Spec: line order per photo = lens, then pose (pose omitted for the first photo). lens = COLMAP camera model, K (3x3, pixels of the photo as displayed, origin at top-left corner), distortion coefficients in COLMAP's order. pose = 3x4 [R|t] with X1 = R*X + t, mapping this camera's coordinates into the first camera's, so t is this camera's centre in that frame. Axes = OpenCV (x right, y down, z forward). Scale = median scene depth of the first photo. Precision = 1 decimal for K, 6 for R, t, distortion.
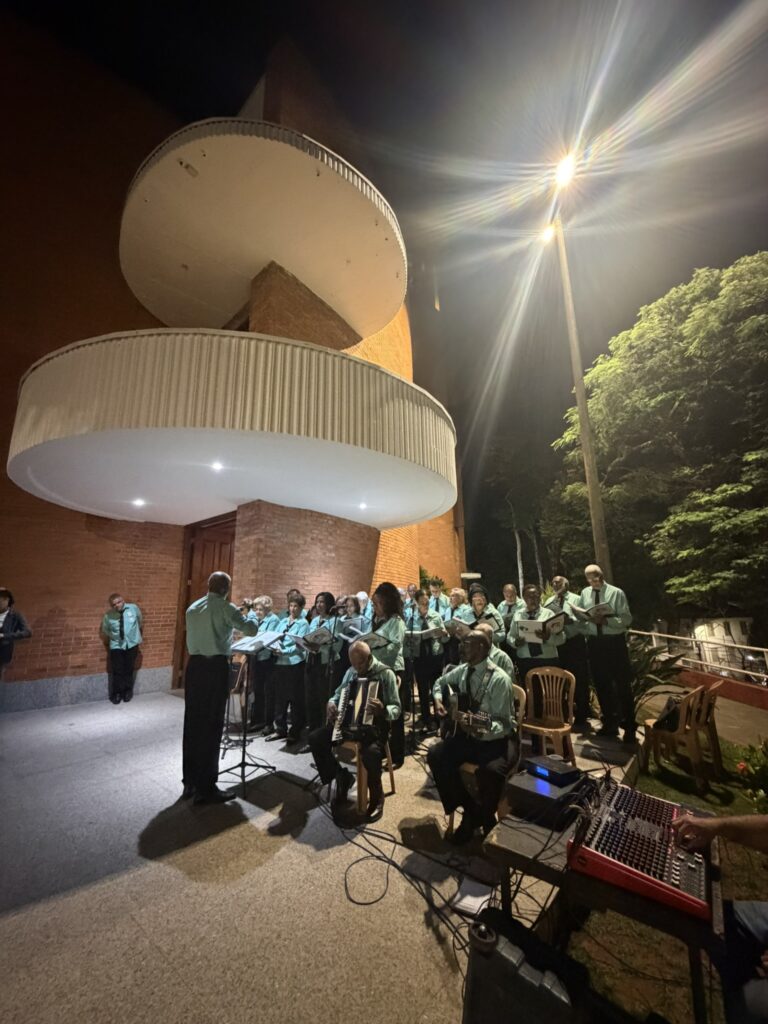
lens RADIAL K [[410.9, 0, 382.6], [0, 410.9, 512.5], [0, 0, 1]] dist [-0.001335, -0.000024]
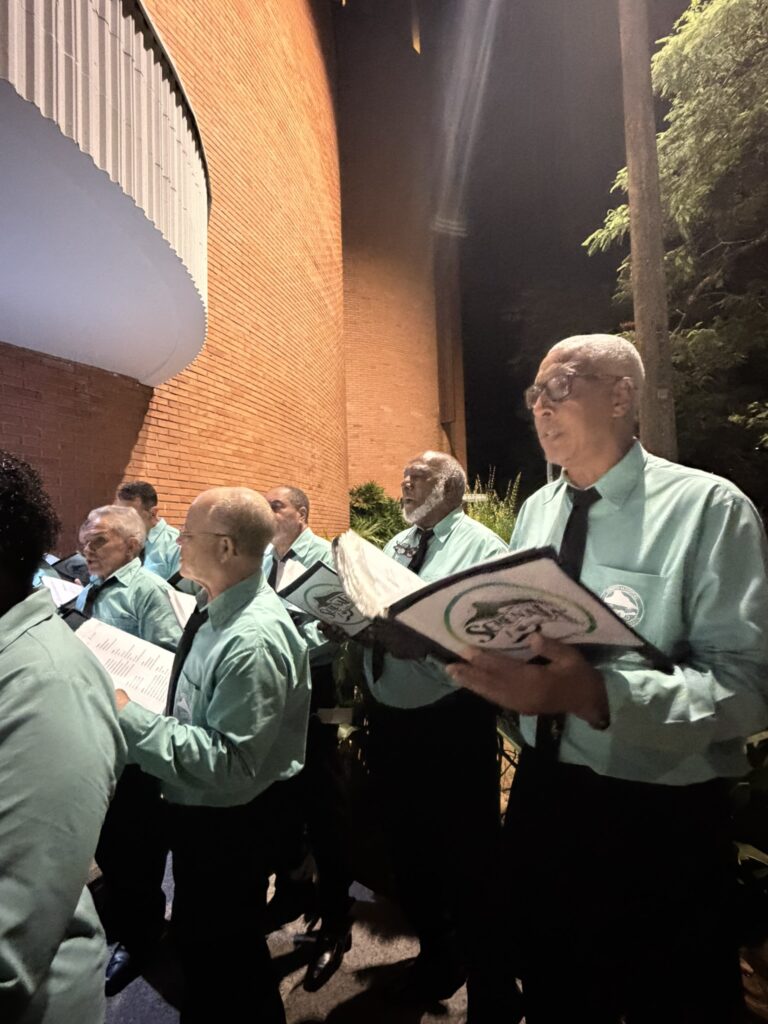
lens RADIAL K [[509.0, 0, 384.7], [0, 509.0, 513.0], [0, 0, 1]] dist [0.003261, 0.000006]
pose [[0.999597, -0.017272, -0.022508, 0.170889], [0.020869, 0.985068, 0.170897, 0.060761], [0.019220, -0.171298, 0.985032, 0.302442]]
